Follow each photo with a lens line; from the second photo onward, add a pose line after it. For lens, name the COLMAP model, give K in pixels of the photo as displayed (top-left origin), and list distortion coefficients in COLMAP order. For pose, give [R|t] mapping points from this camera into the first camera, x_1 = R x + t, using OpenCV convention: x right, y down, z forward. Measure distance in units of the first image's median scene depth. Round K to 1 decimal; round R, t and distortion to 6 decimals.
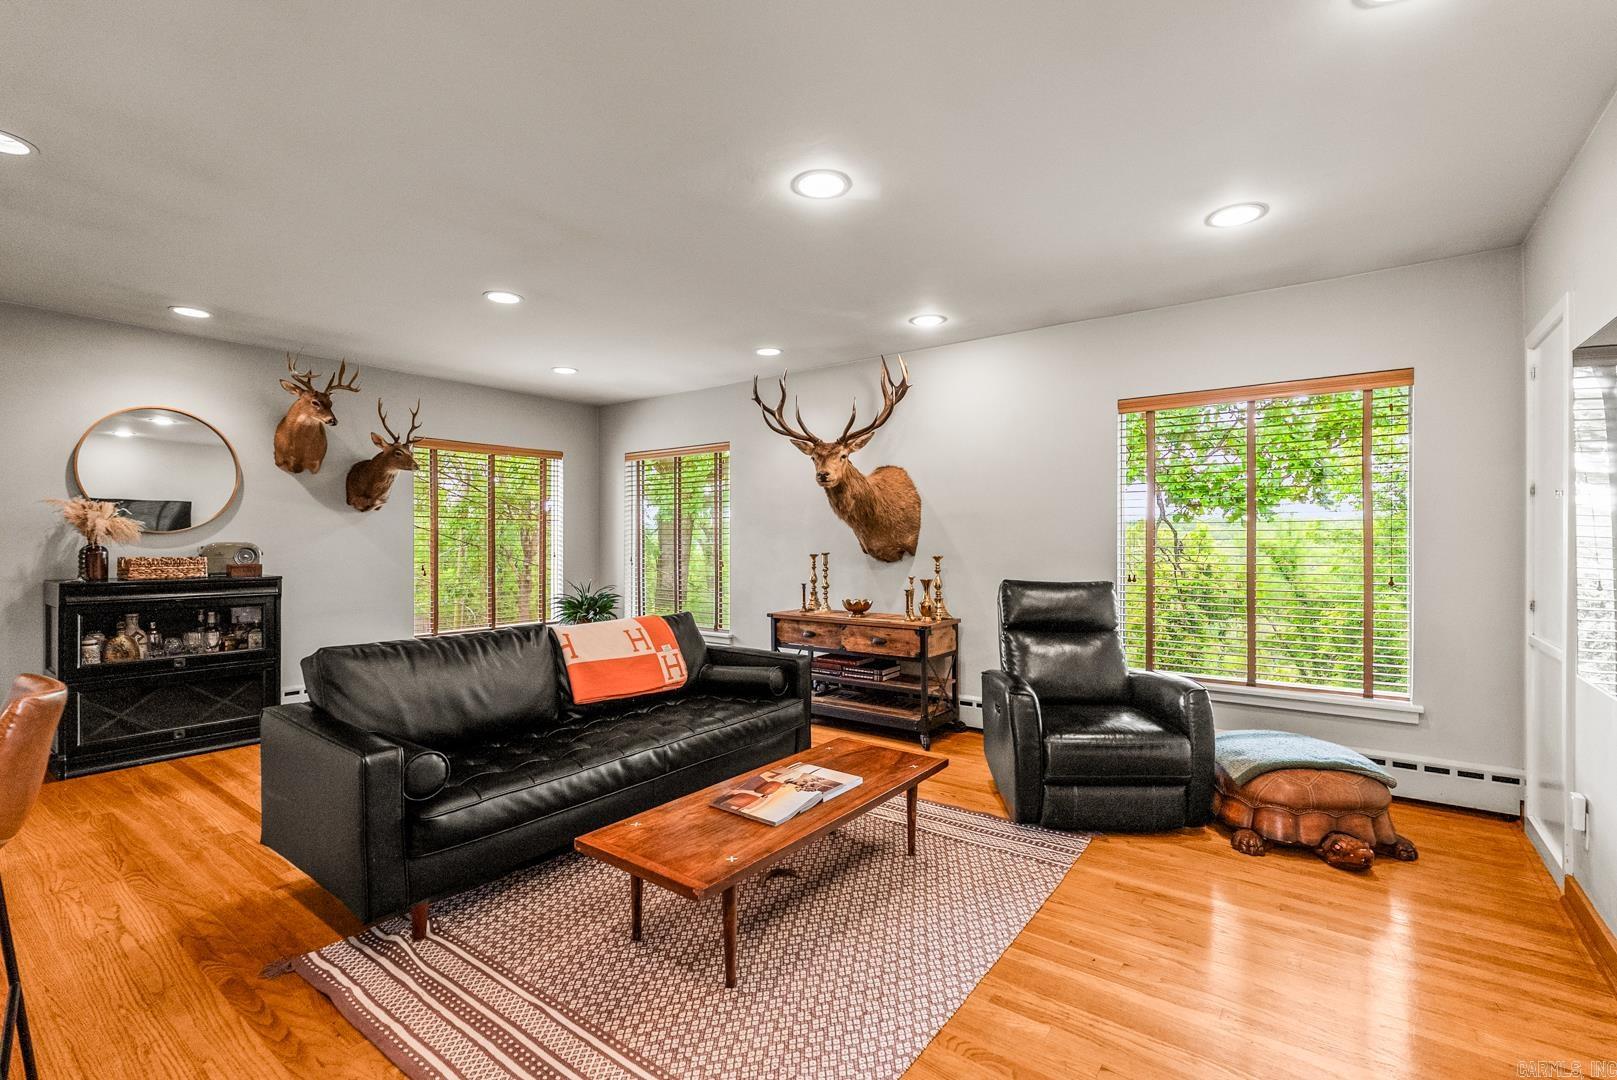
lens RADIAL K [[727.4, 0, 816.4], [0, 727.4, 546.3], [0, 0, 1]] dist [-0.001158, 0.000224]
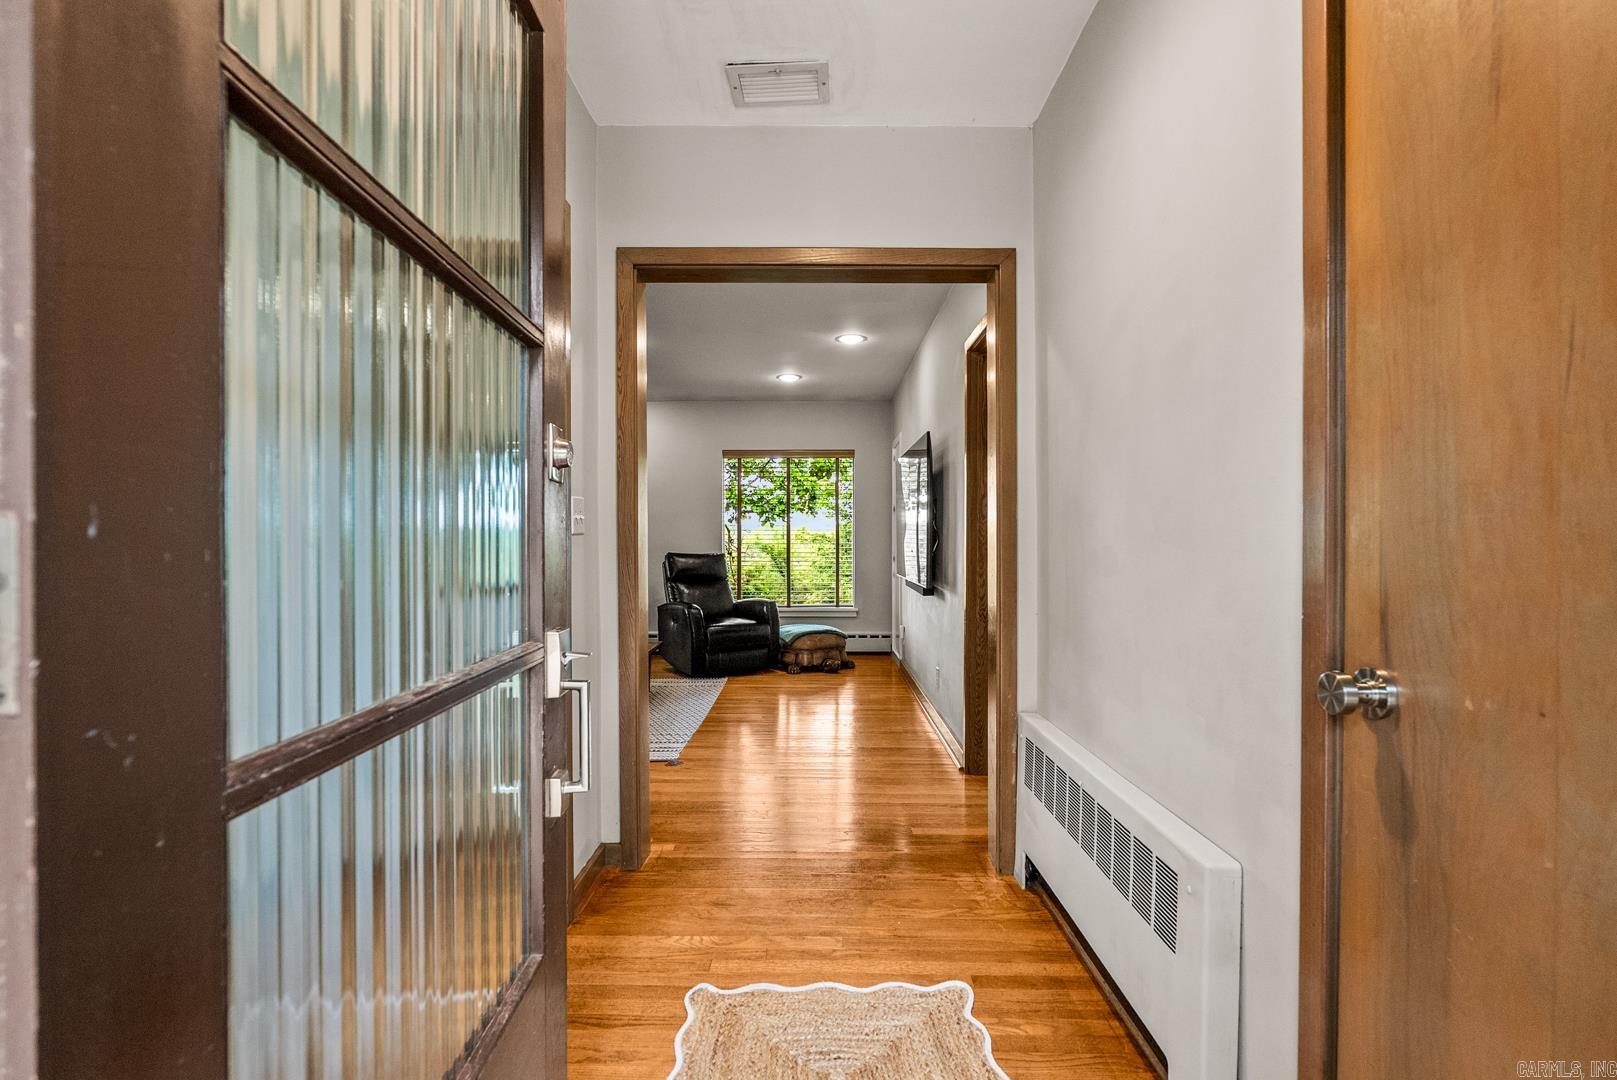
lens RADIAL K [[727.4, 0, 809.5], [0, 727.4, 533.1], [0, 0, 1]] dist [-0.001158, 0.000224]
pose [[0.815166, 0.014091, 0.579056, -0.606412], [-0.001291, 0.999746, -0.022511, 0.051849], [-0.579226, 0.017603, 0.814977, -0.770987]]
